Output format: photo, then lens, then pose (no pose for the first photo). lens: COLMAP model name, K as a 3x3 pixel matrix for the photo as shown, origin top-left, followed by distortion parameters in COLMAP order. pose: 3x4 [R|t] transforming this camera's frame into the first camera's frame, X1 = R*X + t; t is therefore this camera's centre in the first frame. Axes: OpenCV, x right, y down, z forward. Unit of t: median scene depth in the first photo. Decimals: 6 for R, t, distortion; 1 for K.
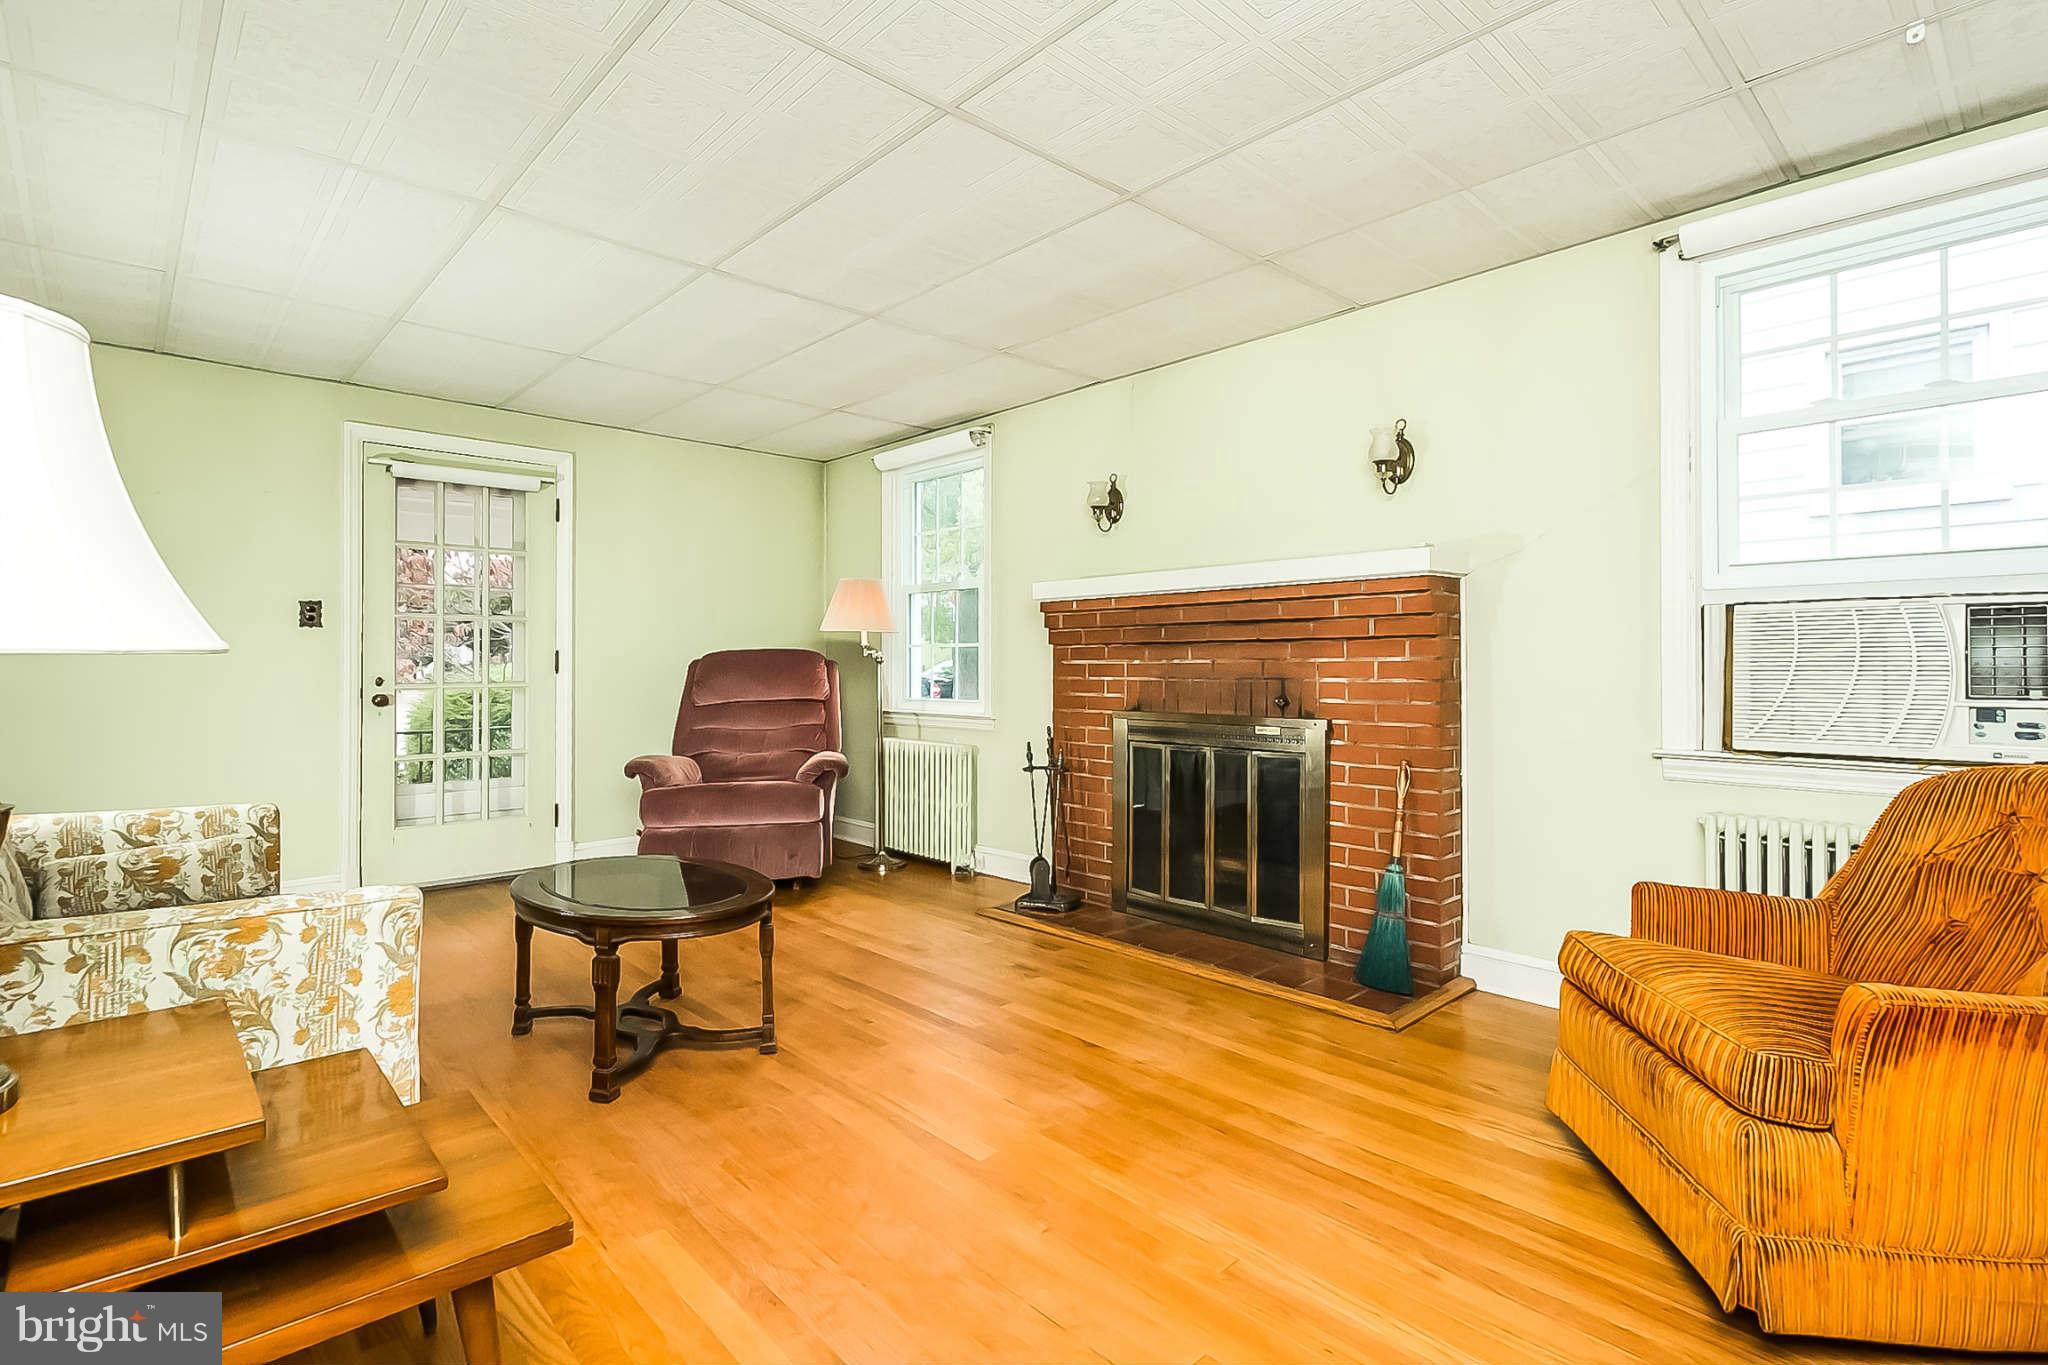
lens RADIAL K [[1028.4, 0, 946.7], [0, 1028.4, 660.0], [0, 0, 1]] dist [0.000825, -0.000029]
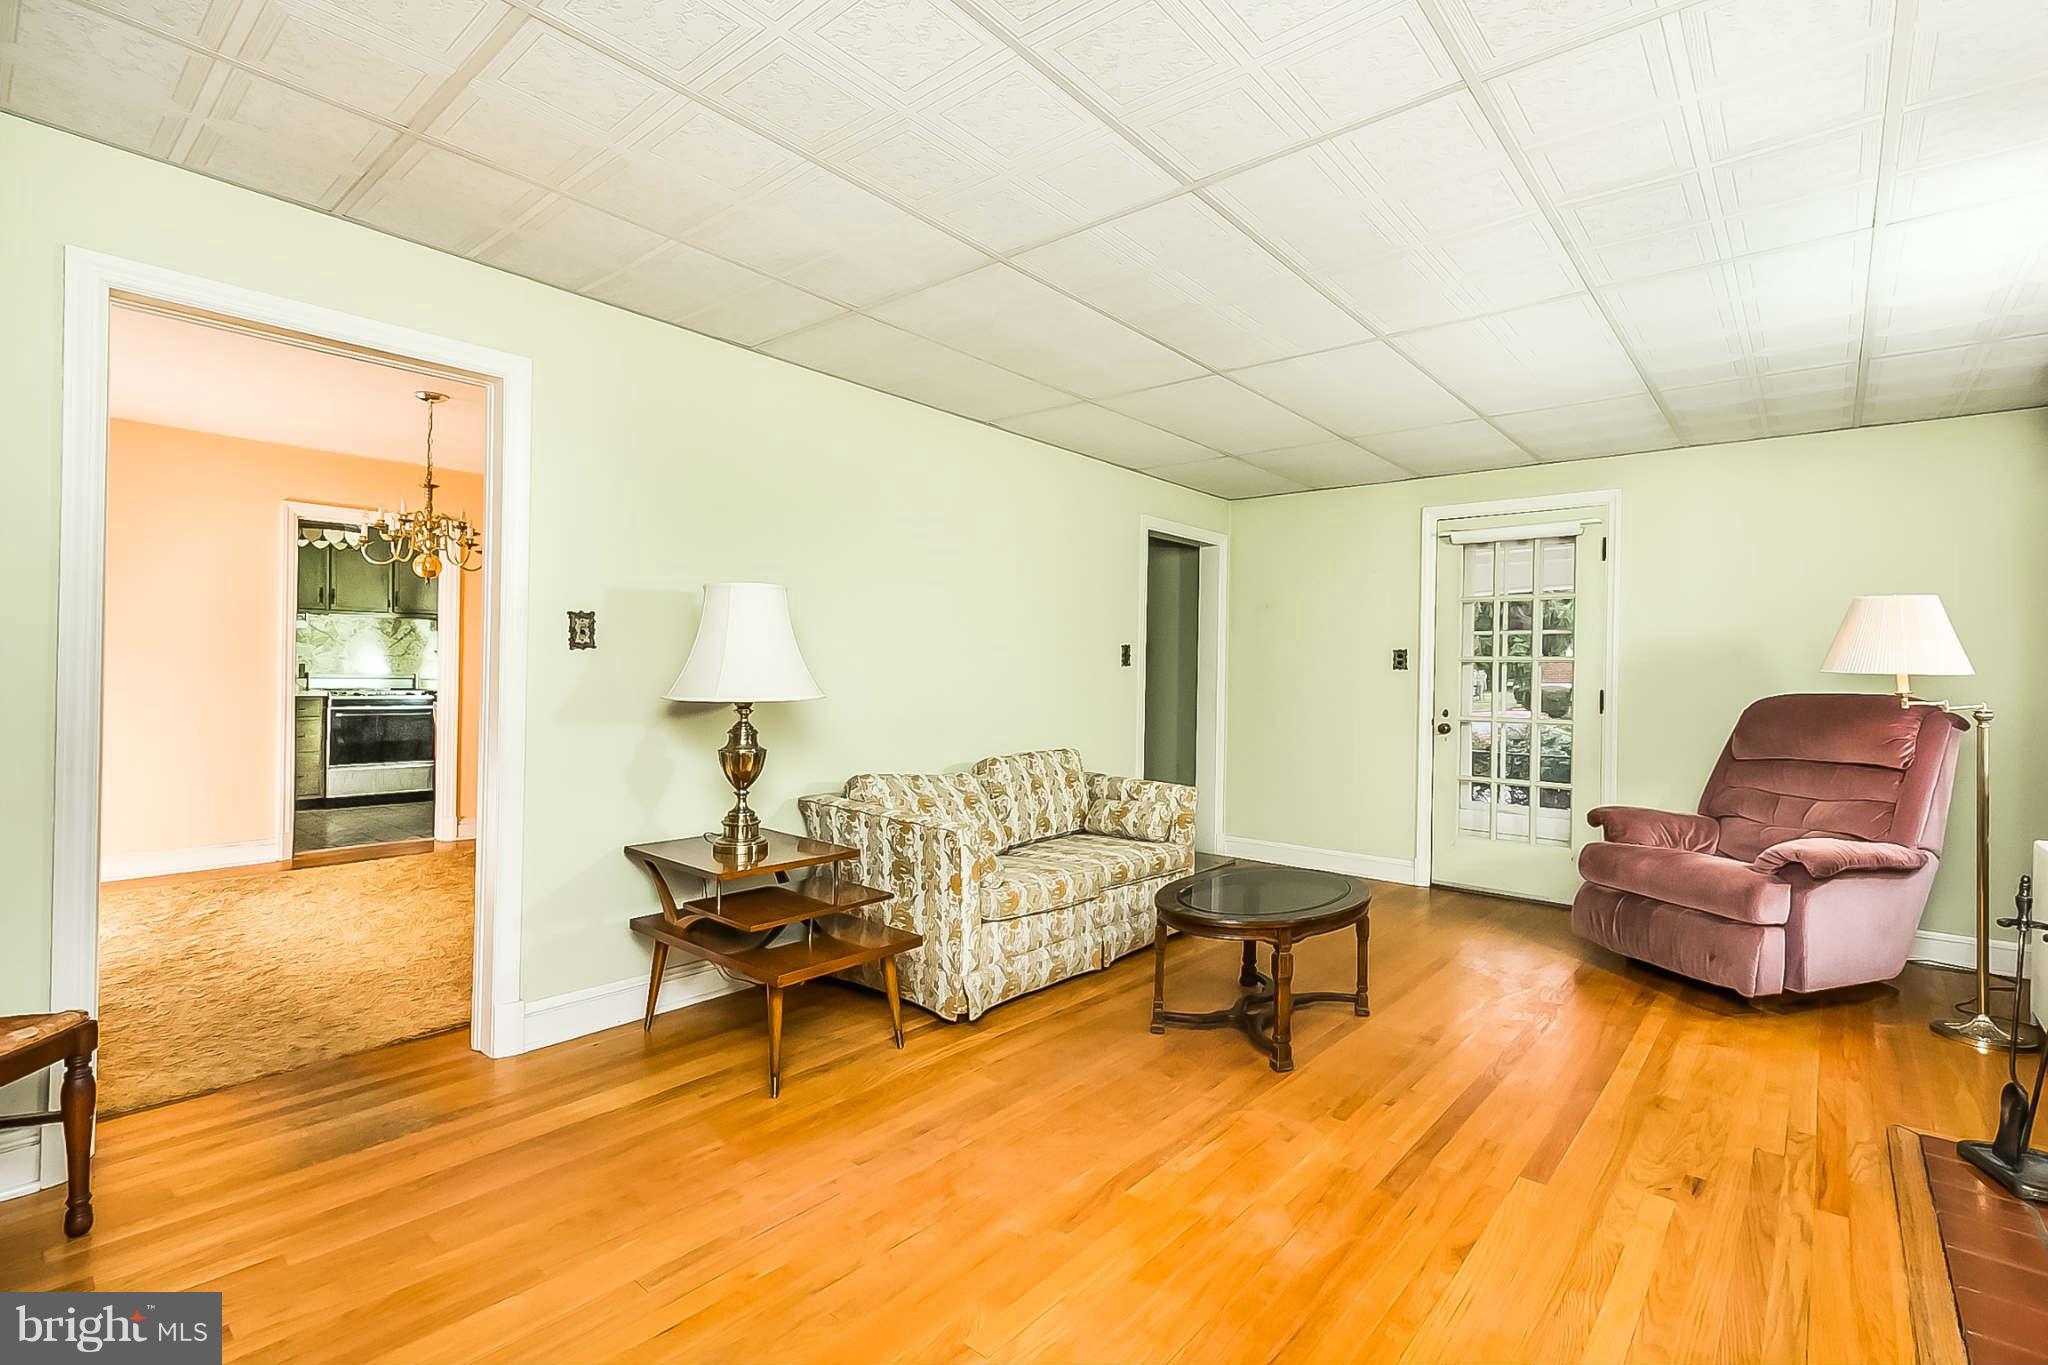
lens RADIAL K [[906.4, 0, 1029.3], [0, 906.4, 664.9], [0, 0, 1]] dist [0.000608, 0.000263]
pose [[0.130374, -0.005020, -0.991452, 0.559159], [-0.007838, 0.999951, -0.006094, -0.032217], [0.991434, 0.008566, 0.130328, 0.448892]]
